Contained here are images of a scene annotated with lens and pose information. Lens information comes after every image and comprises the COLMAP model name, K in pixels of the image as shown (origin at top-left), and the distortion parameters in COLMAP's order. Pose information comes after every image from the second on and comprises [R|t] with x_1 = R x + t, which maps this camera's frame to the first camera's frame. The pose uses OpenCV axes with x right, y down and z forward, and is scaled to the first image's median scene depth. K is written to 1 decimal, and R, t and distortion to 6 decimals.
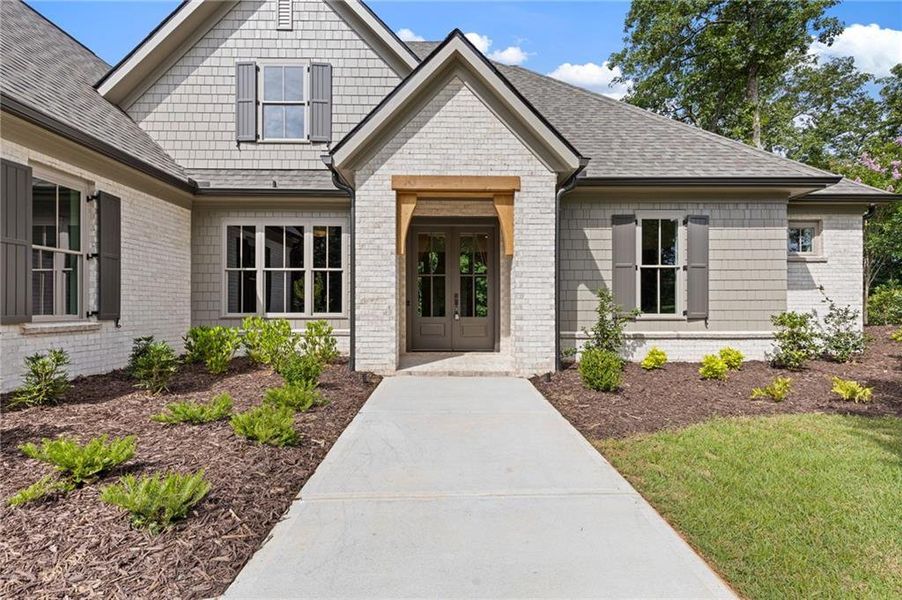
lens RADIAL K [[402.5, 0, 453.7], [0, 402.5, 302.4], [0, 0, 1]] dist [-0.000012, 0.000022]
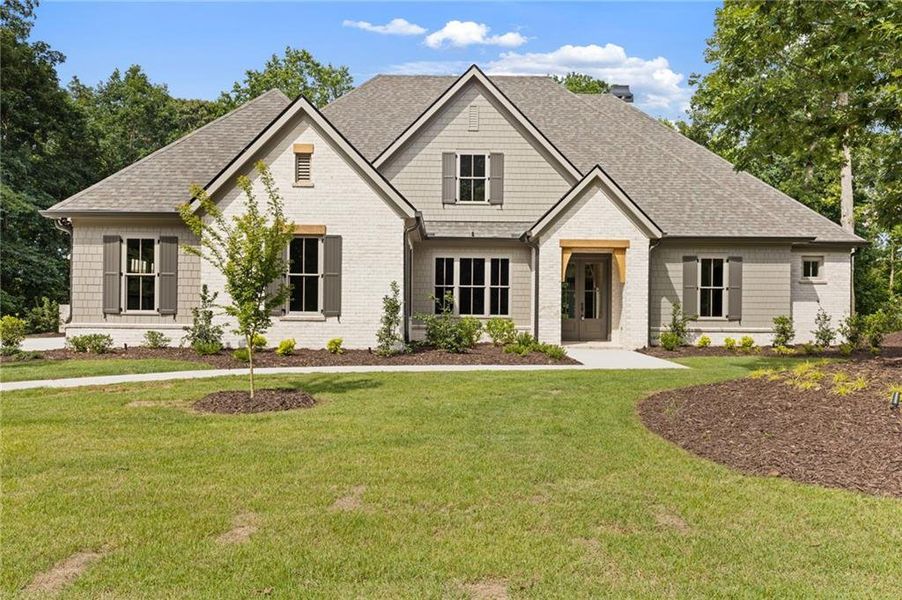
lens RADIAL K [[735.6, 0, 455.5], [0, 735.6, 313.0], [0, 0, 1]] dist [-0.005163, 0.000279]
pose [[0.999967, 0.008034, 0.000891, -0.528477], [-0.008039, 0.999949, 0.006171, 0.003496], [-0.000841, -0.006178, 0.999981, -1.977743]]
